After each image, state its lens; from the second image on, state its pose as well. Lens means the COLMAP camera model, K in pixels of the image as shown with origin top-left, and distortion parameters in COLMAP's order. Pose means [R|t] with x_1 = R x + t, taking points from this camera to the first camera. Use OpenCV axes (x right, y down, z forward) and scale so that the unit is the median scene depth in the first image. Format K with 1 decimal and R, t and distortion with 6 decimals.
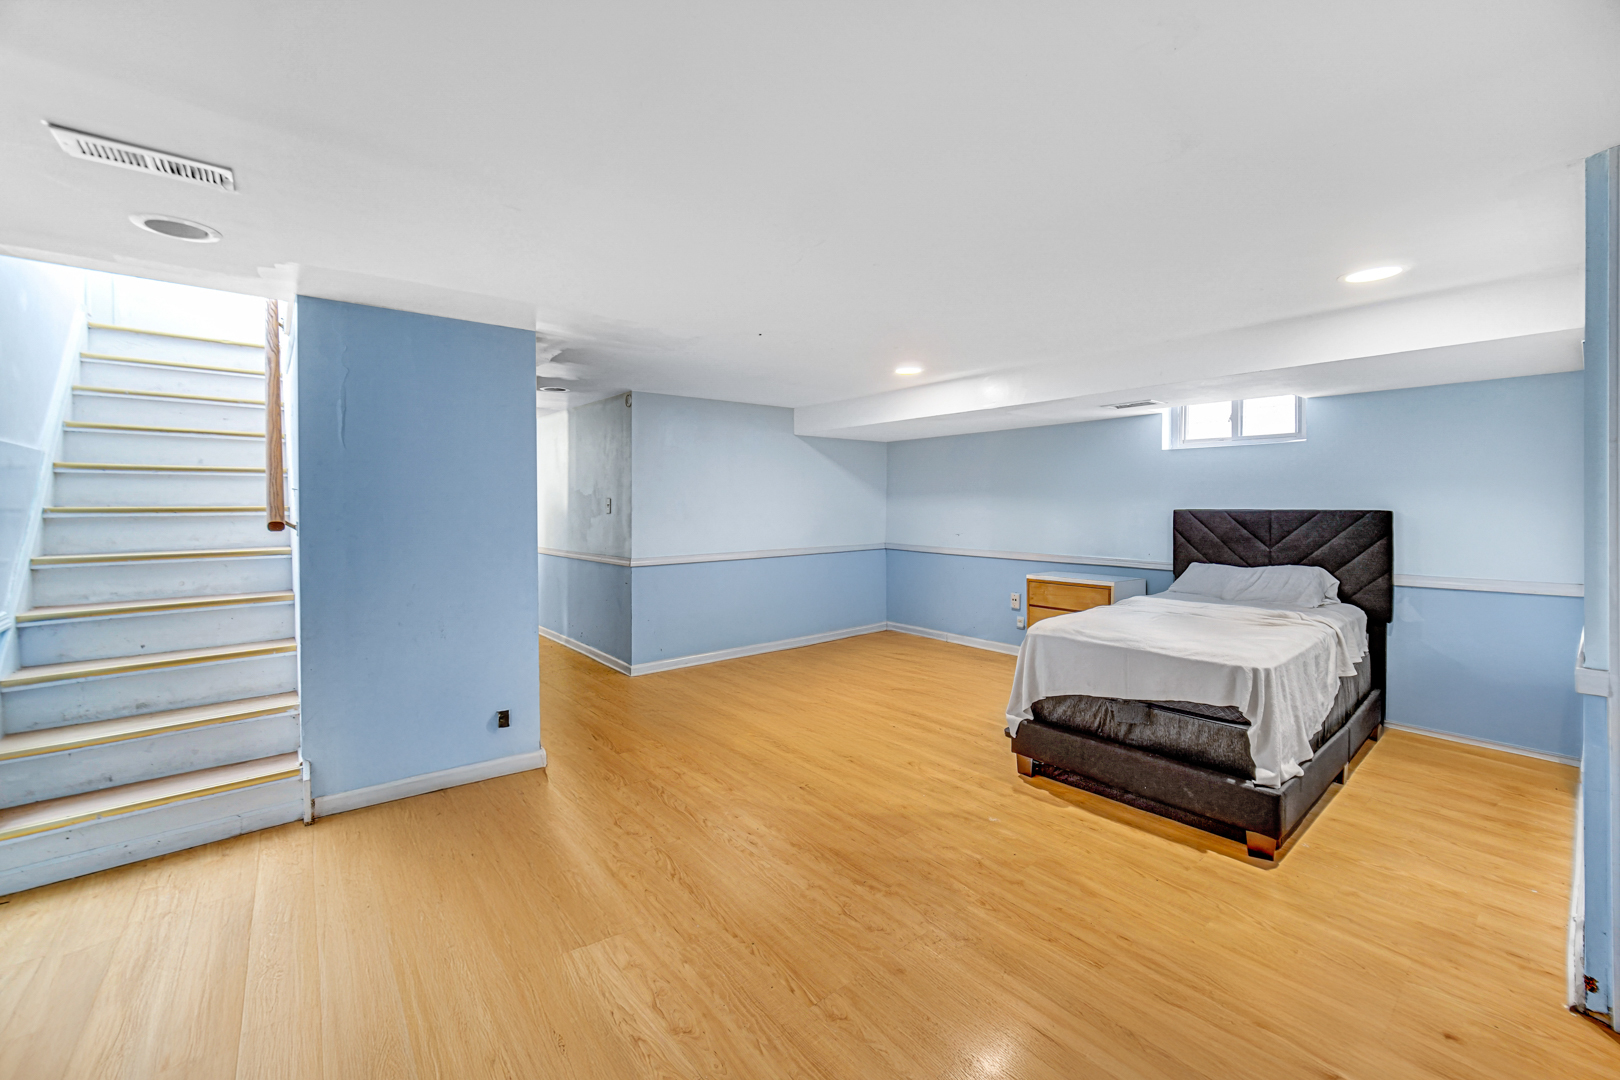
lens RADIAL K [[643.1, 0, 798.2], [0, 643.1, 507.9], [0, 0, 1]] dist [-0.000377, 0.000703]
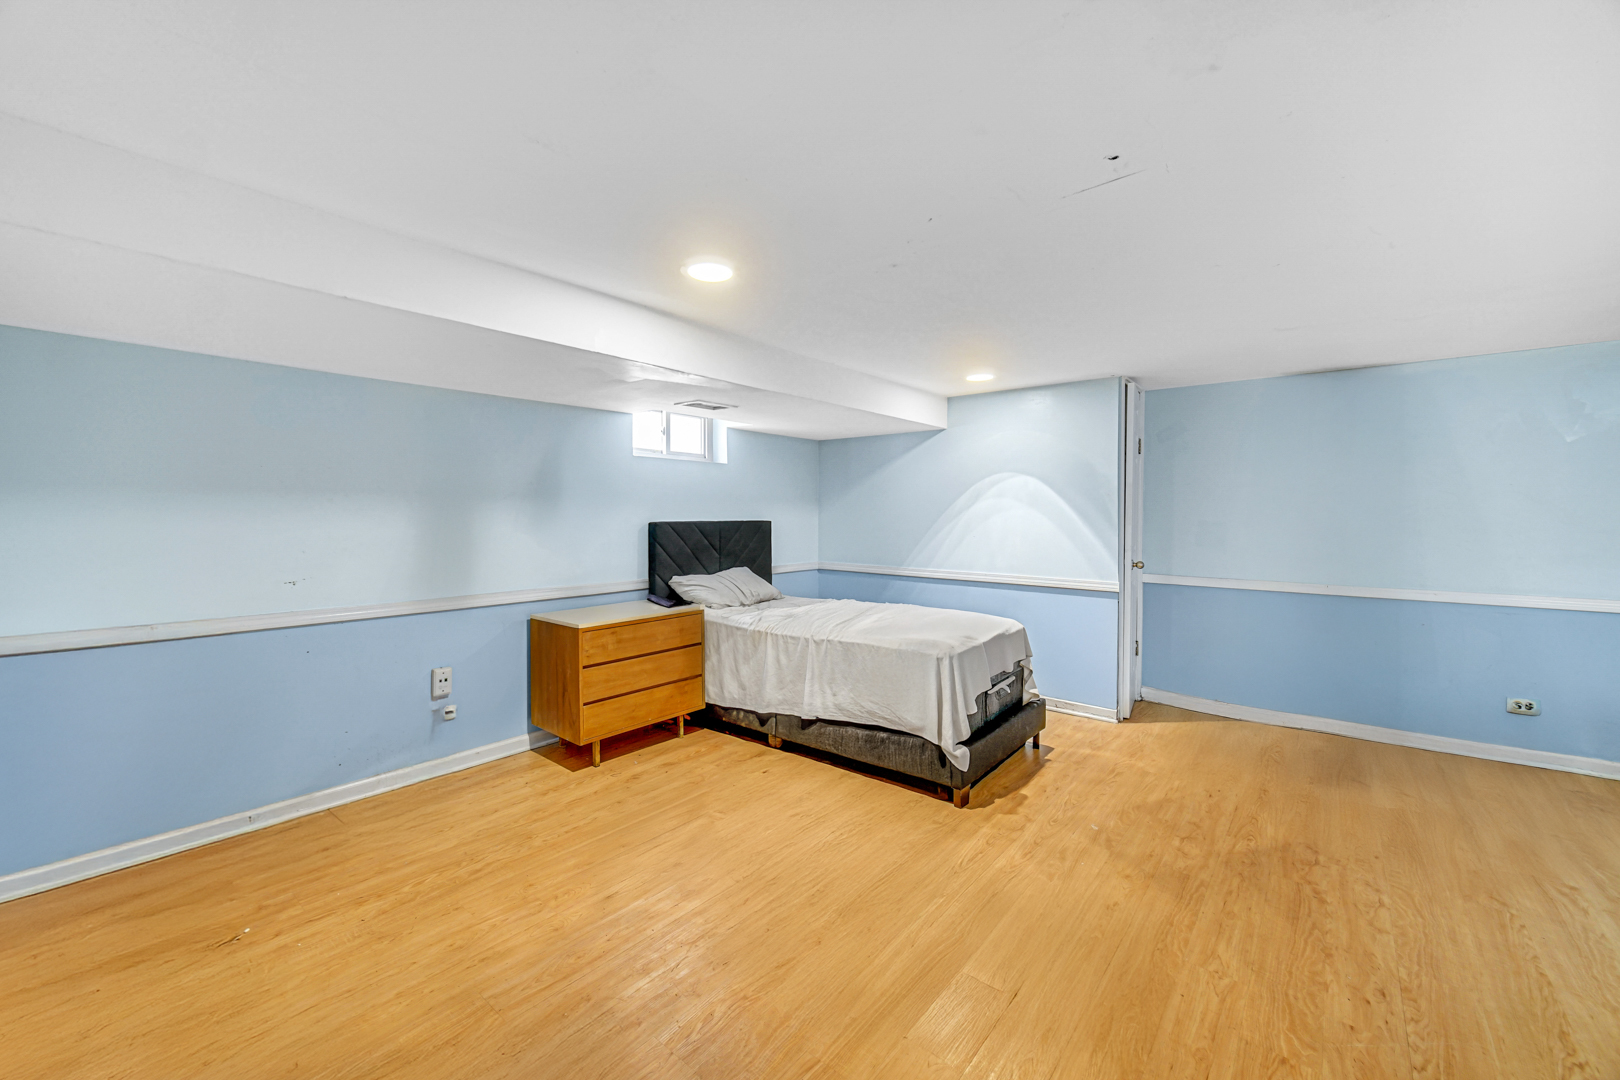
lens RADIAL K [[643.1, 0, 798.2], [0, 643.1, 507.9], [0, 0, 1]] dist [-0.000377, 0.000703]
pose [[-0.180537, 0.014421, 0.983462, -0.574384], [0.009144, 0.999874, -0.012983, -0.005954], [-0.983526, 0.006649, -0.180647, 1.536311]]
